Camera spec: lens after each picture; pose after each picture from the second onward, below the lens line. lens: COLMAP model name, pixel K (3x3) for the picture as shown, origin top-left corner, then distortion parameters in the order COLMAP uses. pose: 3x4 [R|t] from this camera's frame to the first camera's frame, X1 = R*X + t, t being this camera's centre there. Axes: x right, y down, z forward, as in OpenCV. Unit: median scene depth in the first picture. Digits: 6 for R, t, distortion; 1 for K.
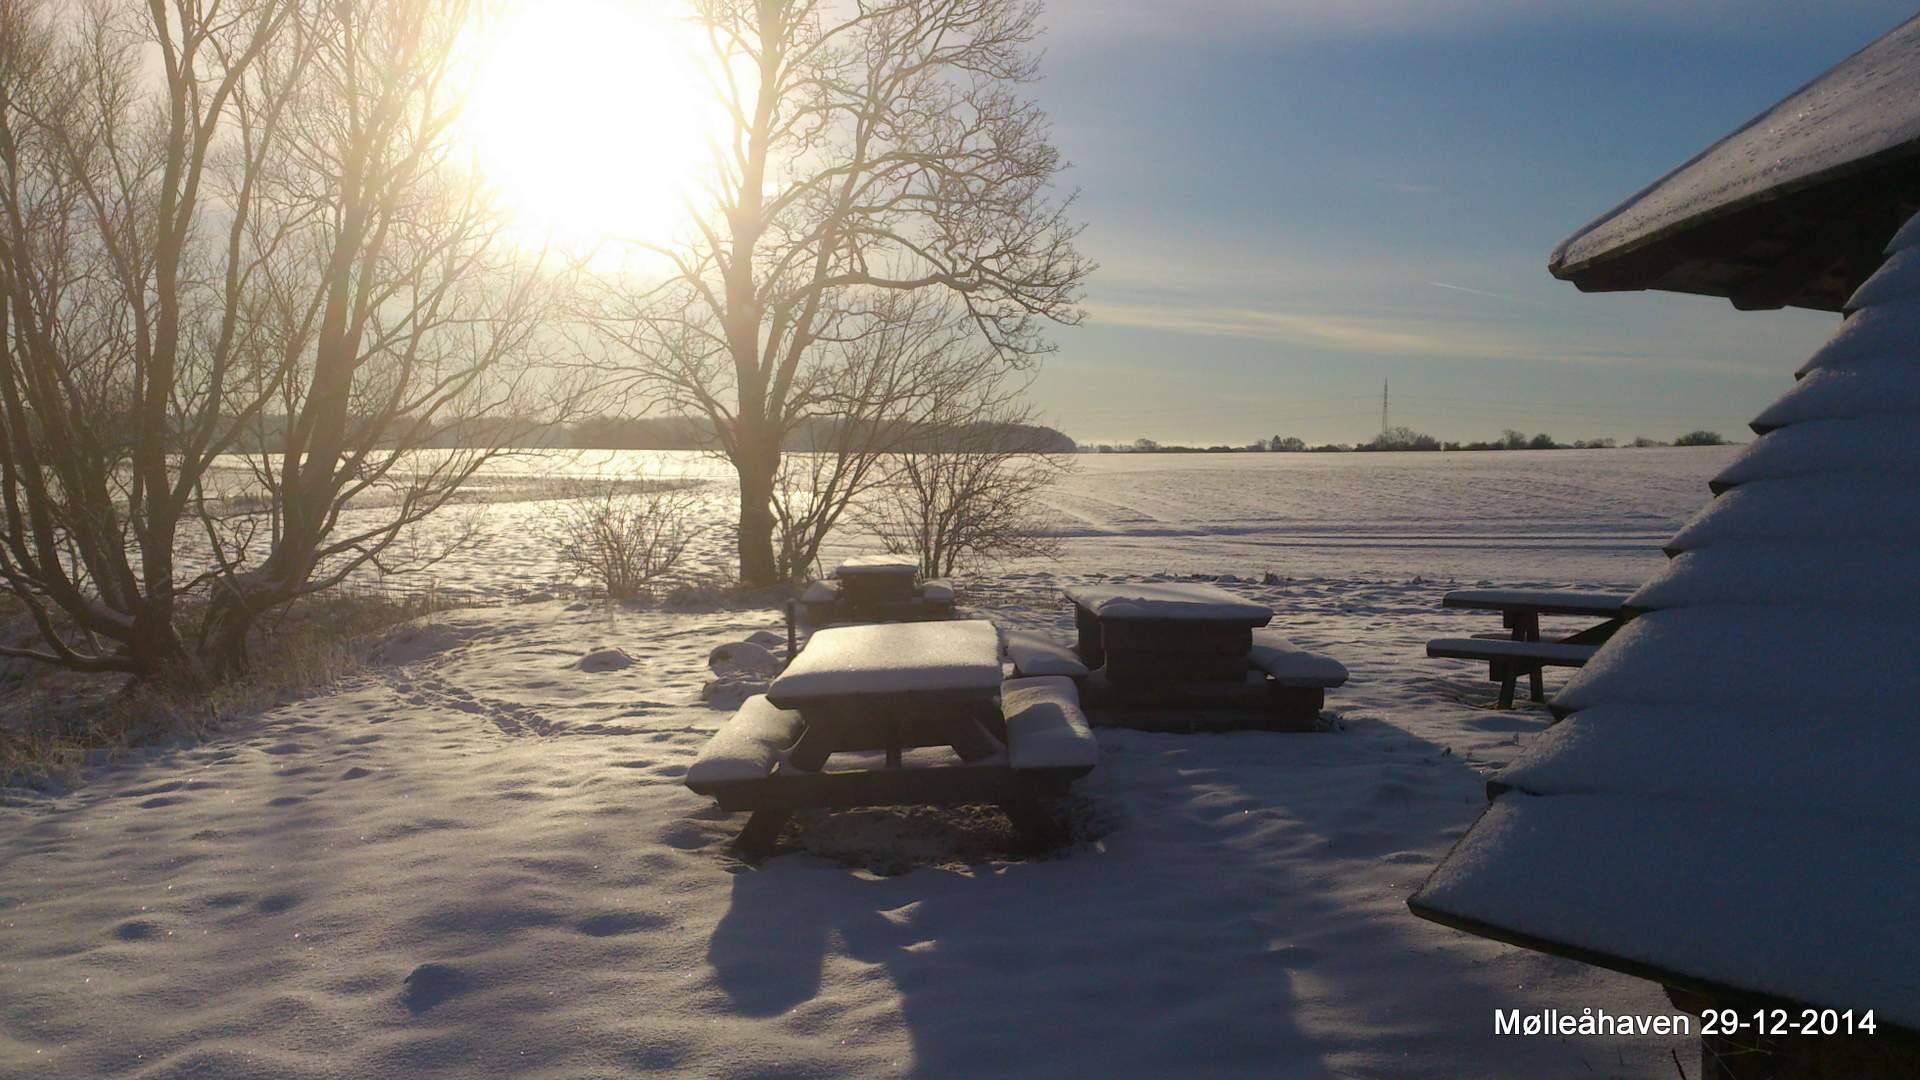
lens RADIAL K [[1654.7, 0, 962.0], [0, 1654.7, 537.3], [0, 0, 1]] dist [-0.005028, -0.000110]
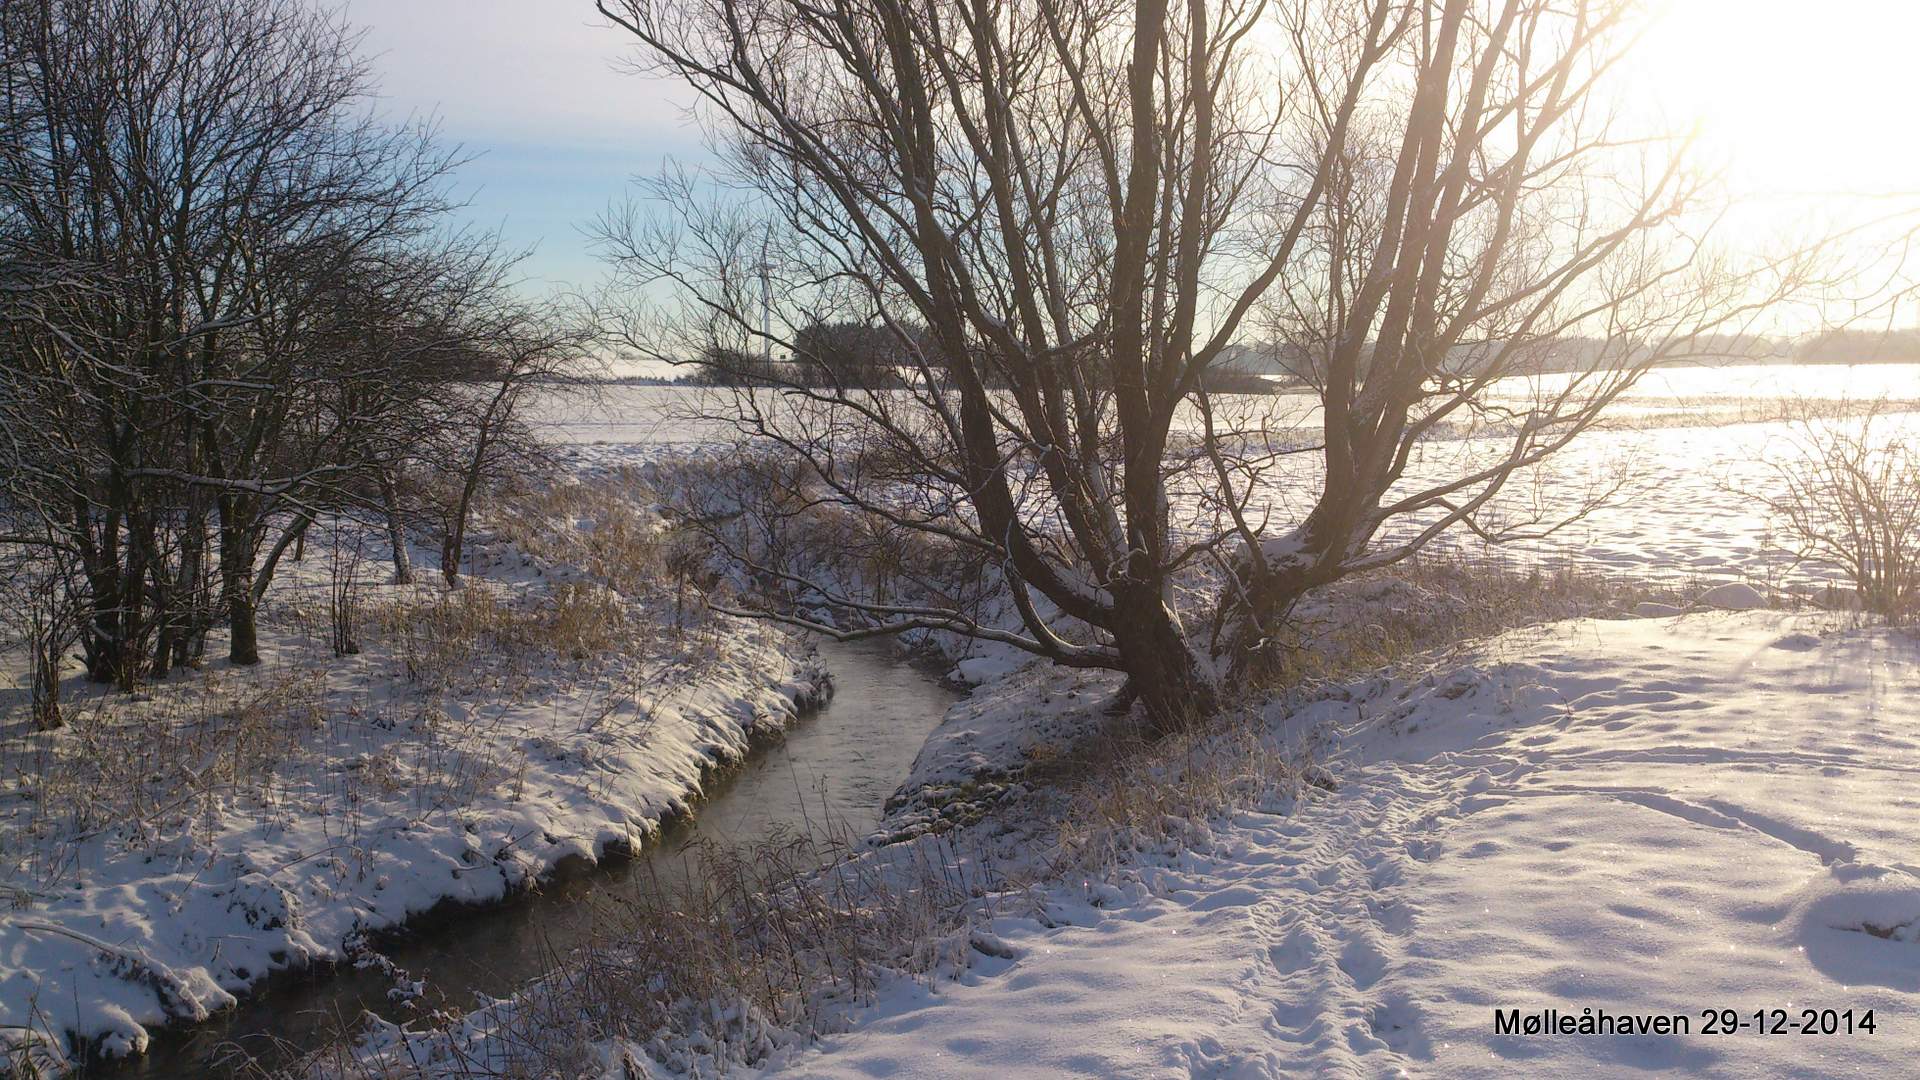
lens RADIAL K [[1654.7, 0, 962.6], [0, 1654.7, 541.8], [0, 0, 1]] dist [-0.005028, -0.000110]
pose [[0.766210, 0.041164, -0.641271, -0.082075], [-0.009495, 0.998562, 0.052754, -0.010962], [0.642521, -0.034332, 0.765499, 0.350590]]
